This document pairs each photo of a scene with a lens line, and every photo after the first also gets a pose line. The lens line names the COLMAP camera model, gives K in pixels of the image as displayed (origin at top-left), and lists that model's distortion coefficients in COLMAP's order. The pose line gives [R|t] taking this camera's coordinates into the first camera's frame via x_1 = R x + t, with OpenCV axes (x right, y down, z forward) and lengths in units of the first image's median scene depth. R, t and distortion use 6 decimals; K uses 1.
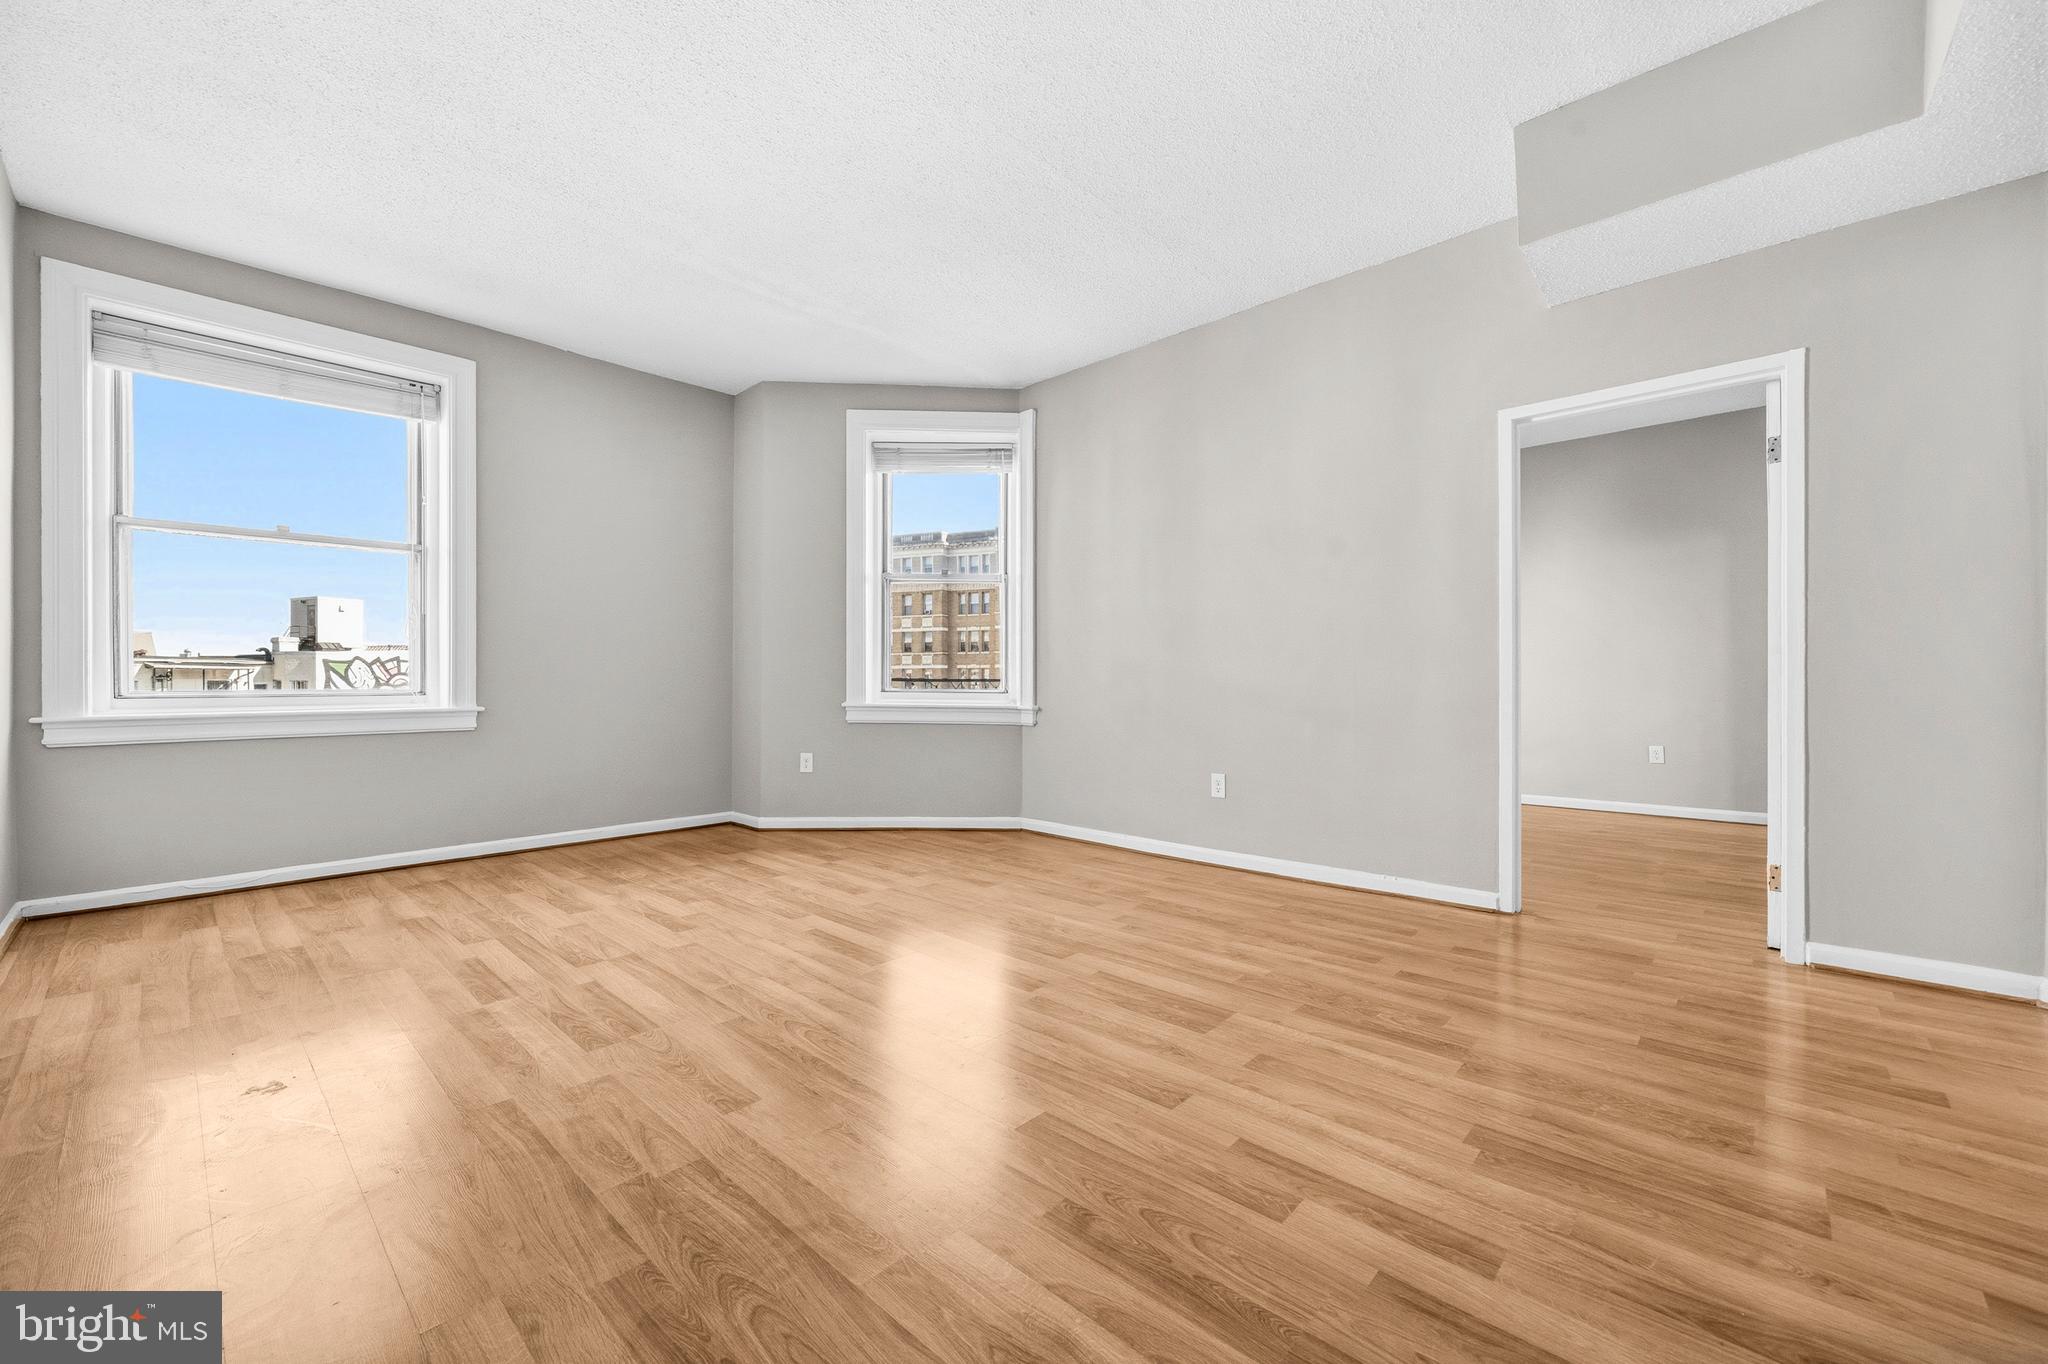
lens RADIAL K [[819.2, 0, 1051.0], [0, 819.2, 685.7], [0, 0, 1]] dist [-0.004935, 0.000411]
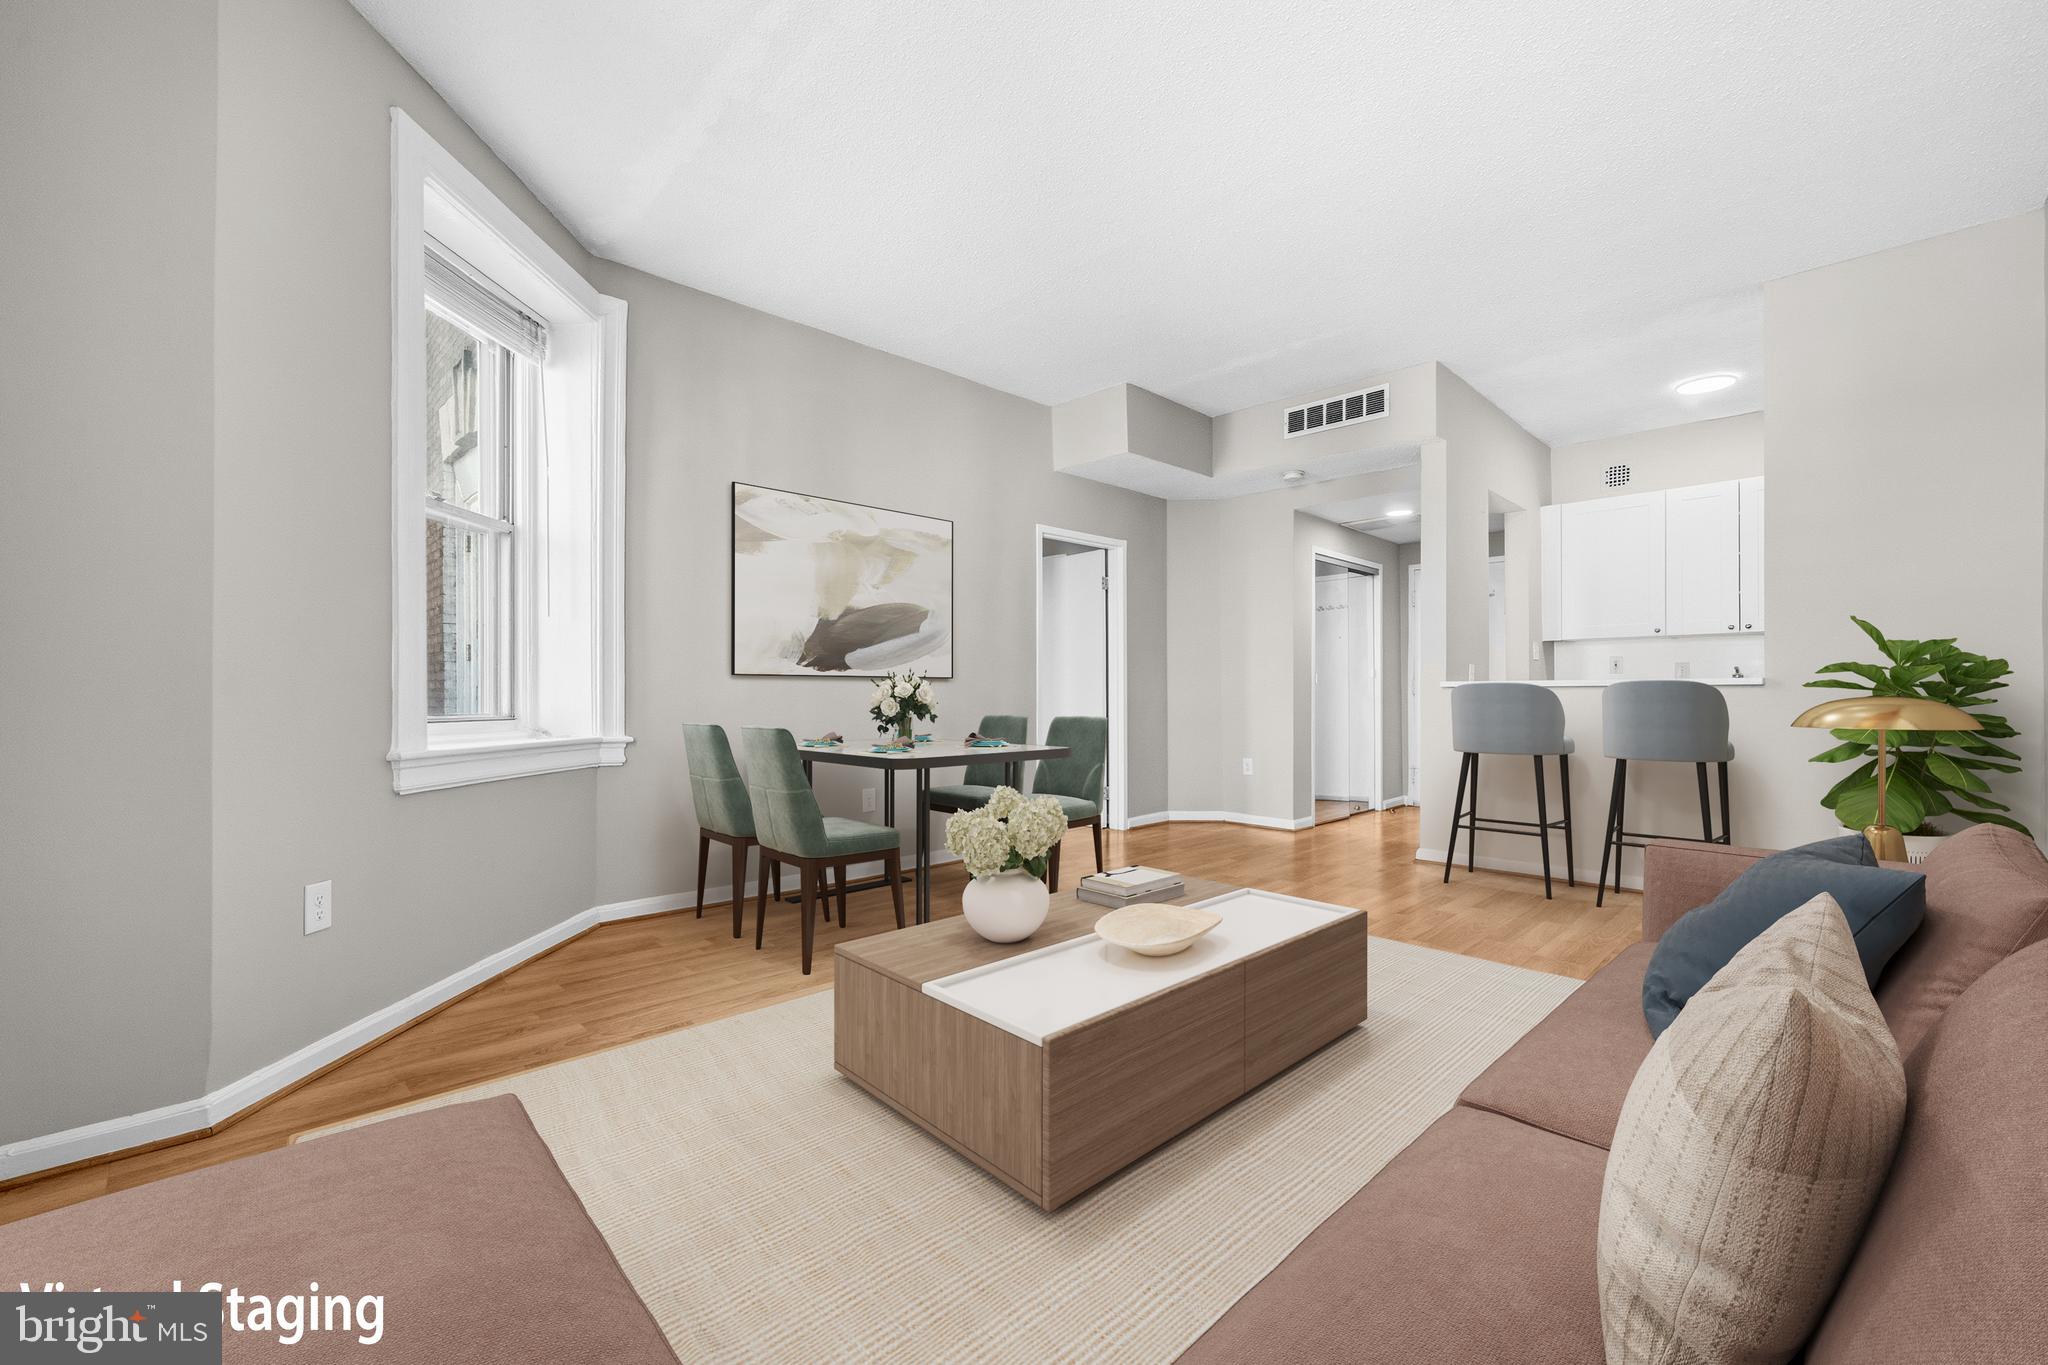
lens RADIAL K [[819.2, 0, 1003.1], [0, 819.2, 691.5], [0, 0, 1]] dist [-0.004935, 0.000411]
pose [[0.080404, -0.001546, 0.996761, -1.004756], [0.006358, 0.999979, 0.001038, -0.015818], [-0.996742, 0.006254, 0.080412, 0.933538]]
